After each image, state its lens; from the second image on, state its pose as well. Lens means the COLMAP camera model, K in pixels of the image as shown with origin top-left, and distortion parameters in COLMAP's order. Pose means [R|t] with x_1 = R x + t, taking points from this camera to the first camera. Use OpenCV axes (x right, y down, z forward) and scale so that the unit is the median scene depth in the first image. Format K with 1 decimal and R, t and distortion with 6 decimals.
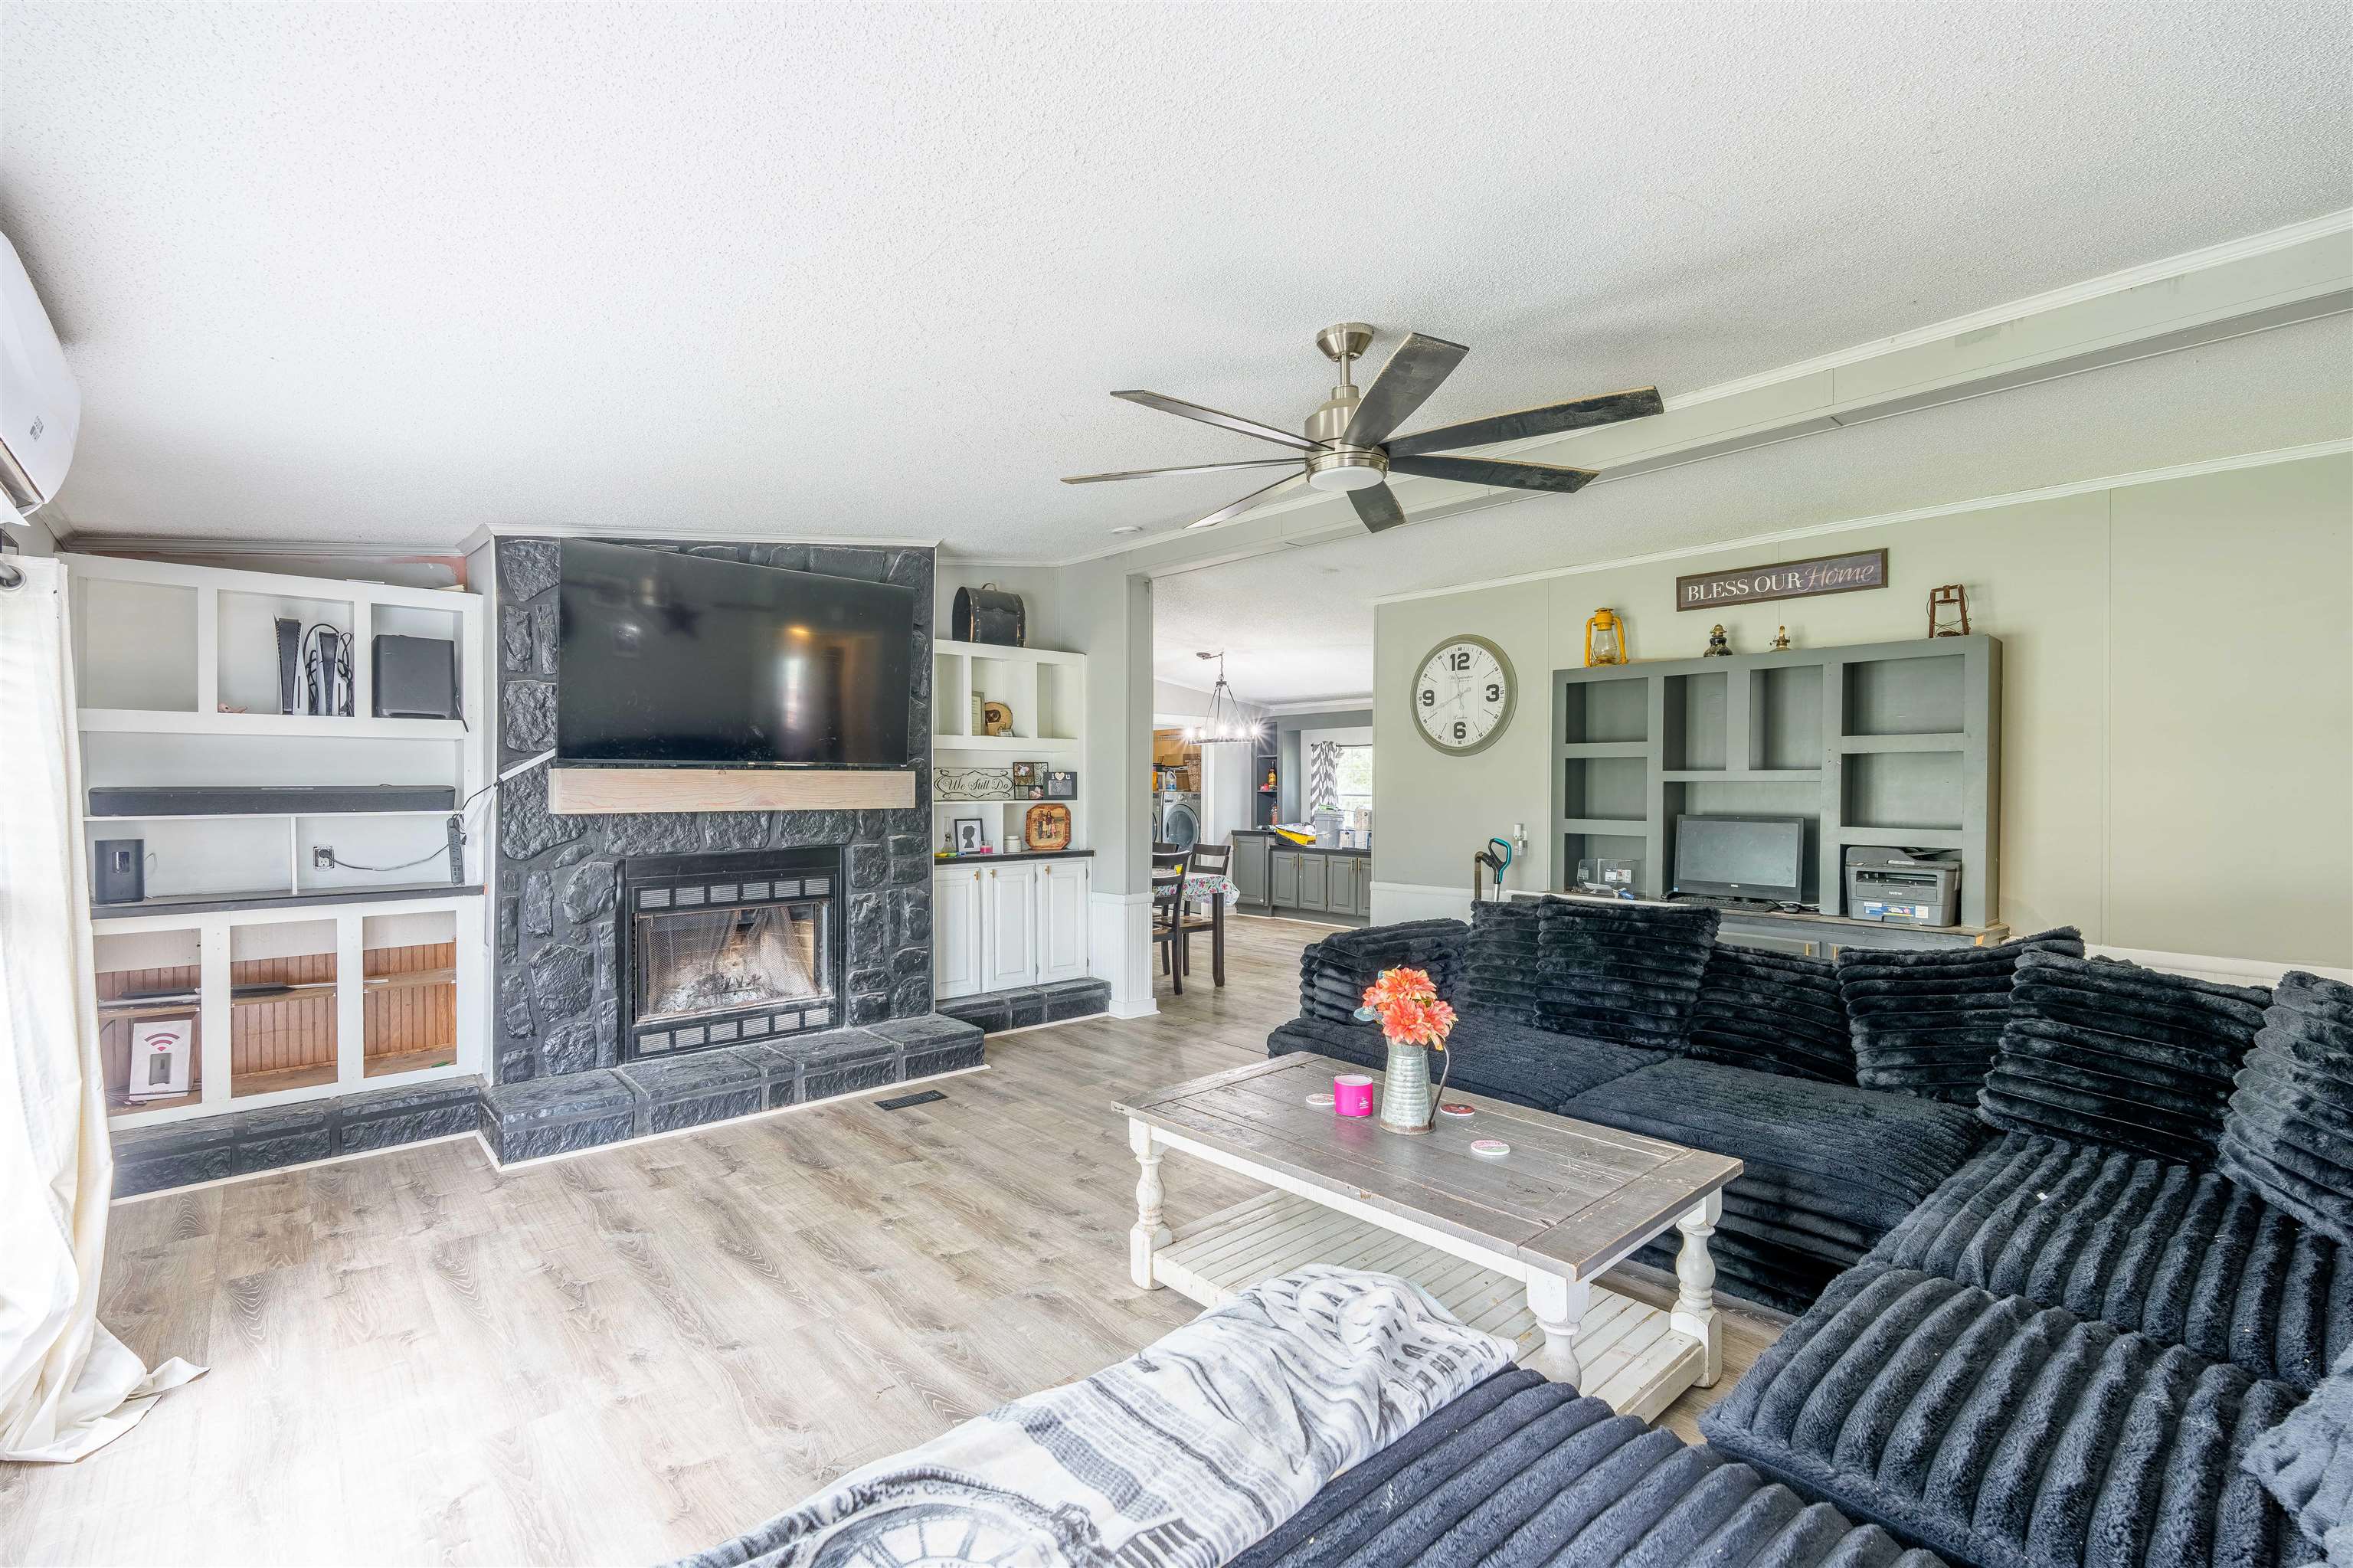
lens RADIAL K [[1035.5, 0, 1177.4], [0, 1035.5, 785.0], [0, 0, 1]] dist [-0.002692, -0.000314]
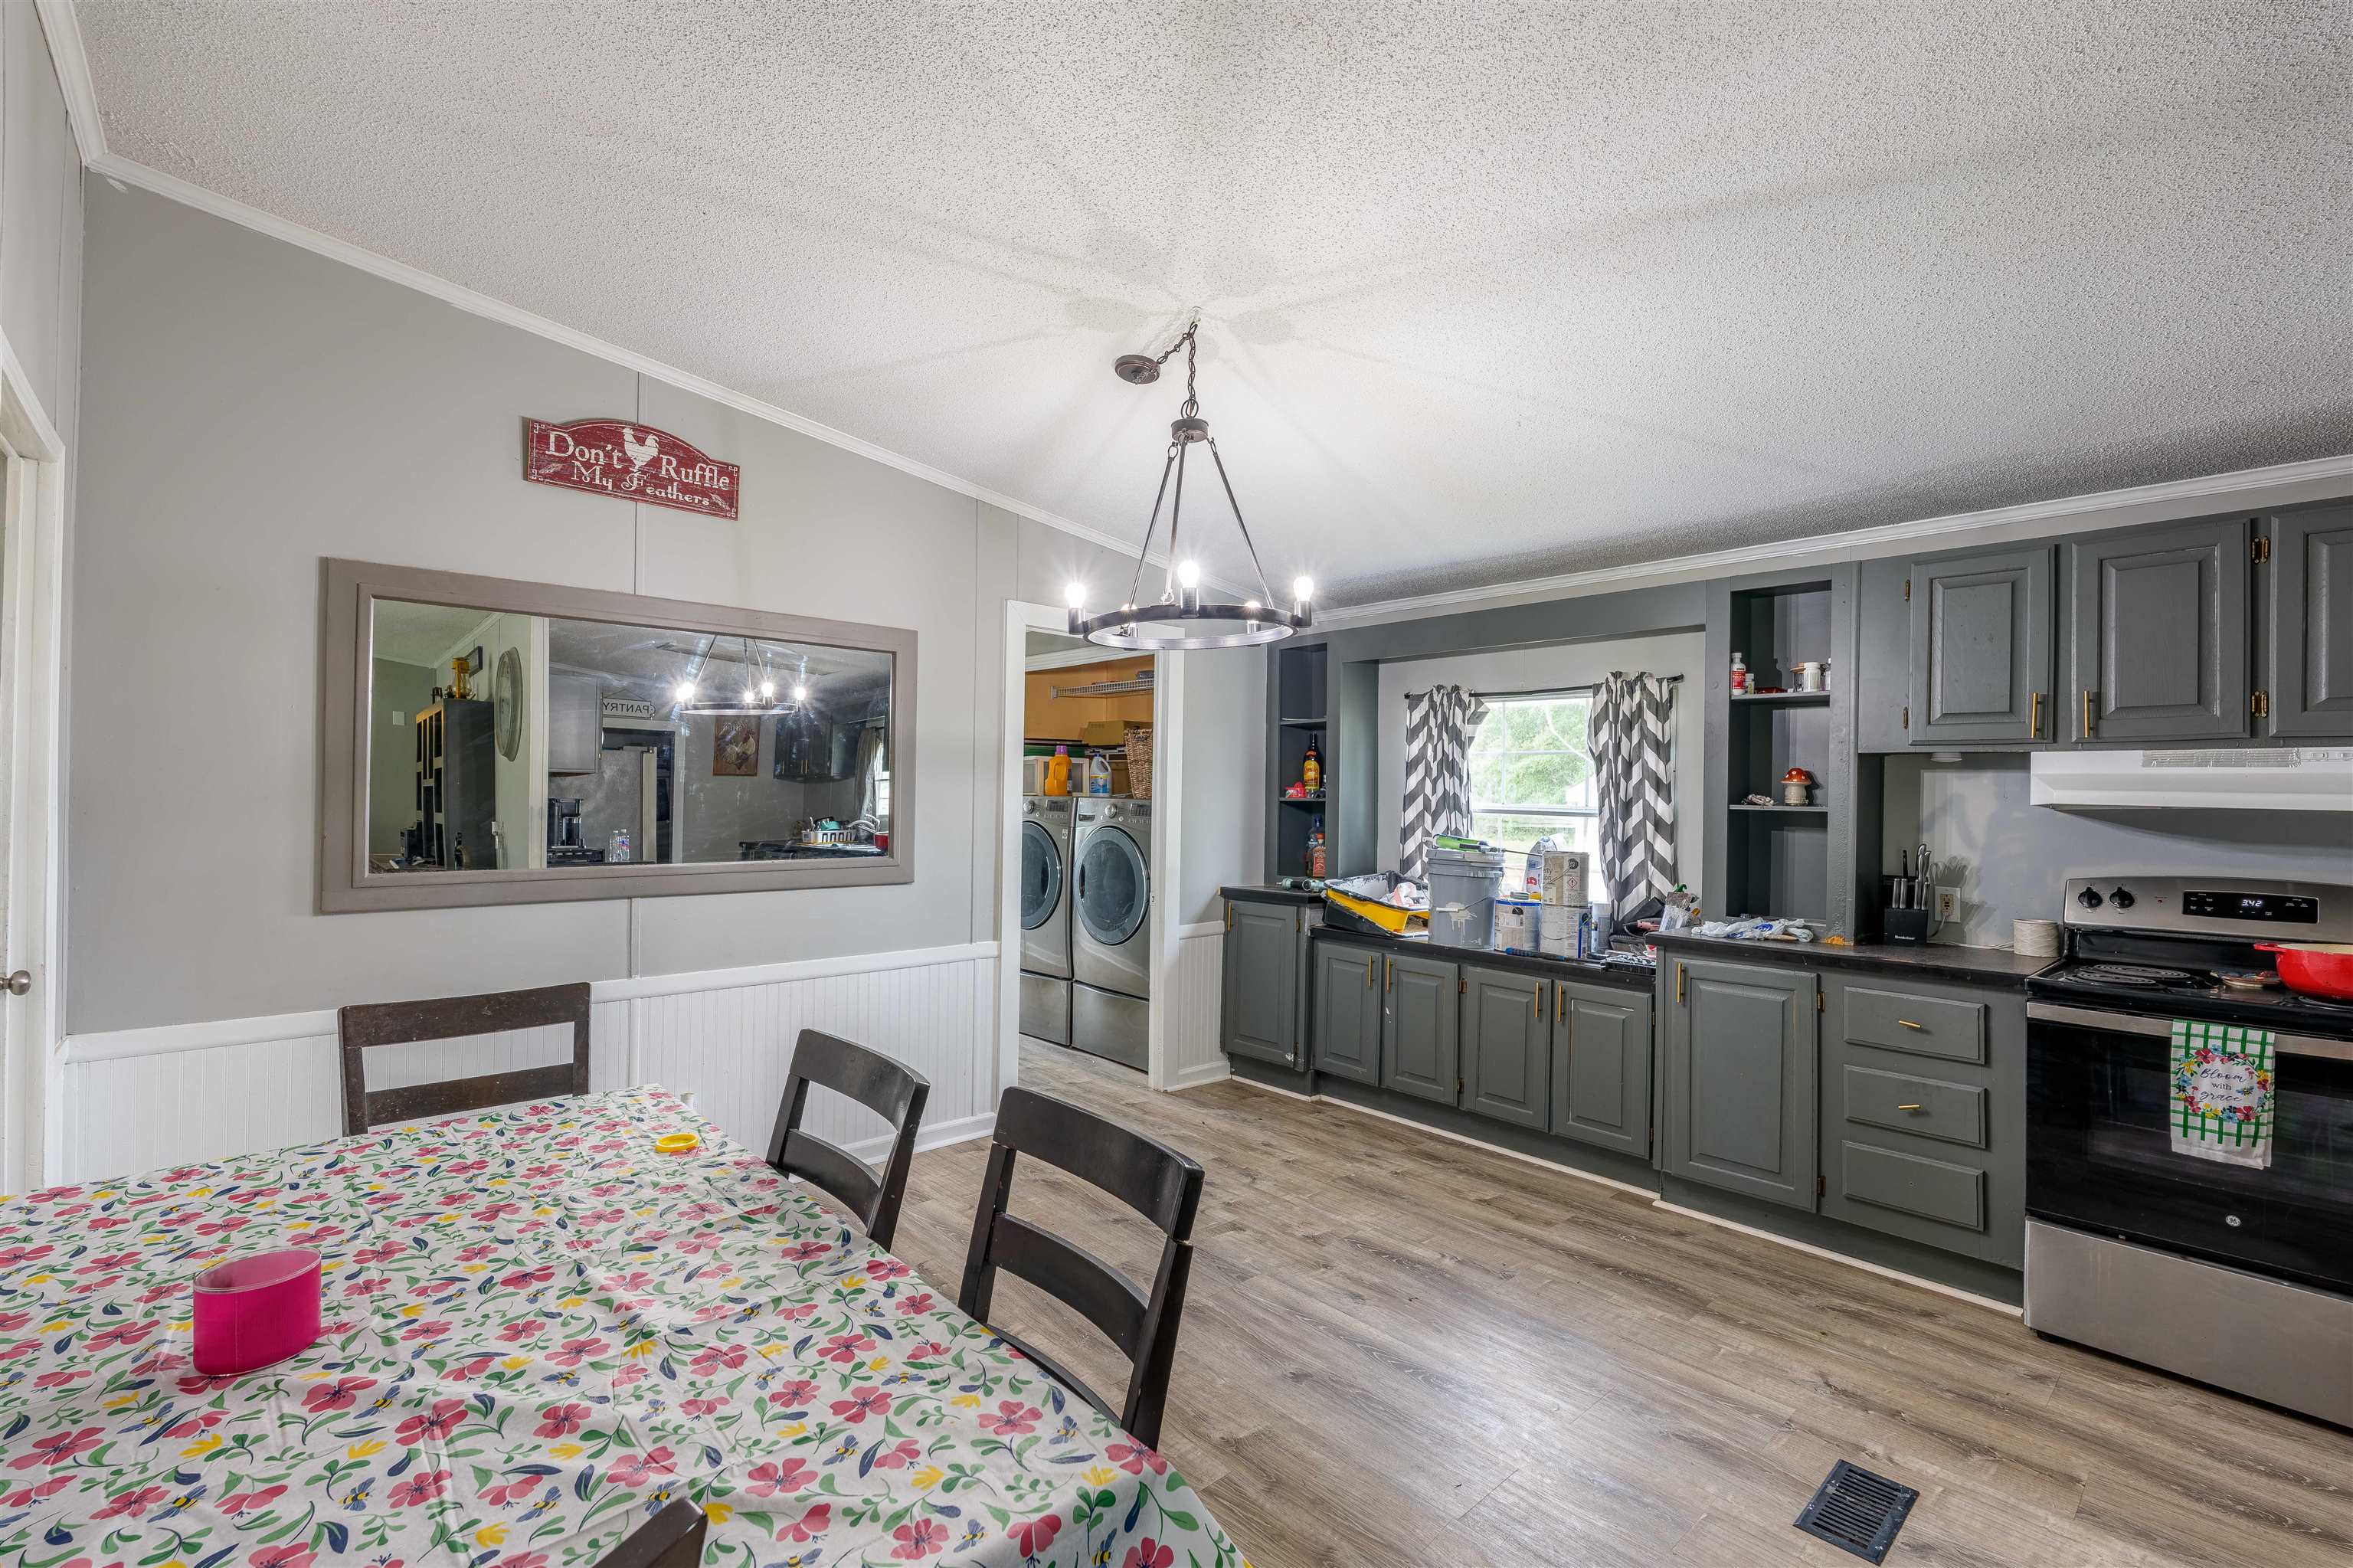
lens RADIAL K [[1035.5, 0, 1178.5], [0, 1035.5, 789.6], [0, 0, 1]] dist [-0.002692, -0.000314]
pose [[0.999896, 0.011767, 0.008306, 0.032758], [-0.011775, 0.999930, 0.000871, 0.001957], [-0.008295, -0.000969, 0.999965, 0.604825]]
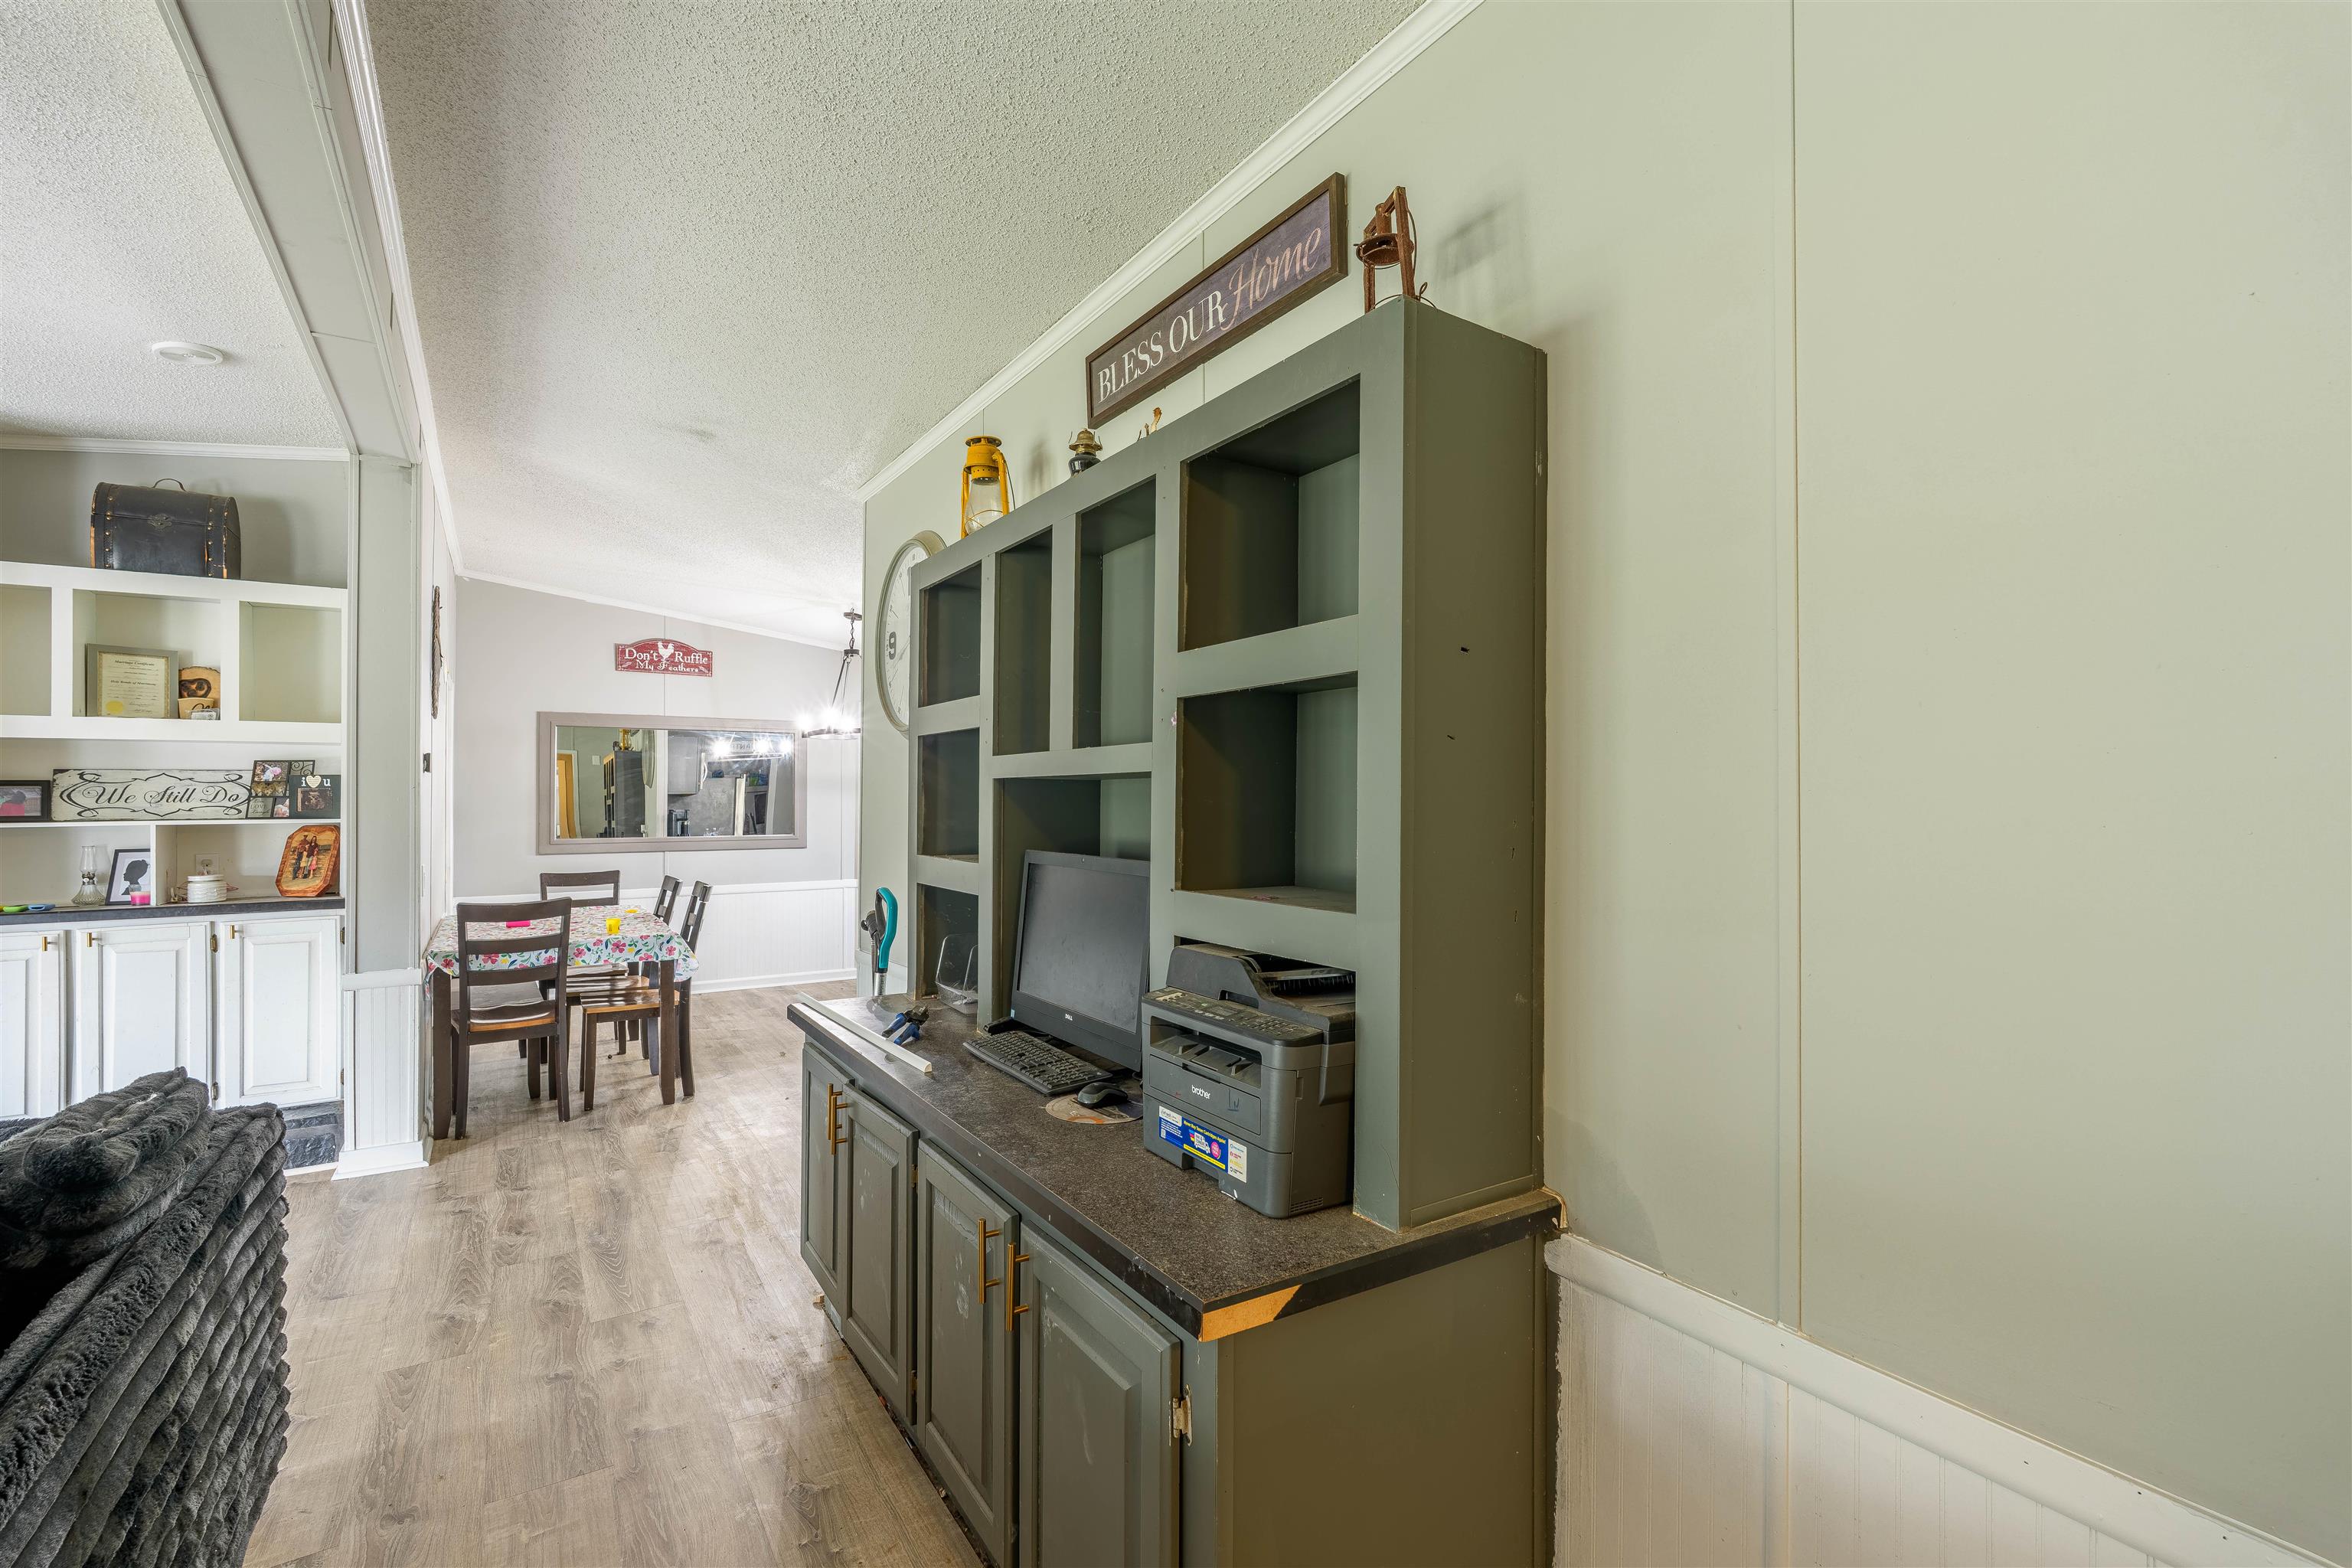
lens RADIAL K [[1035.0, 0, 1173.5], [0, 1035.0, 787.2], [0, 0, 1]] dist [-0.002692, -0.000314]
pose [[0.988581, -0.006583, -0.150547, 0.315114], [0.004994, 0.999928, -0.010930, 0.002904], [0.150608, 0.010053, 0.988542, 0.280939]]
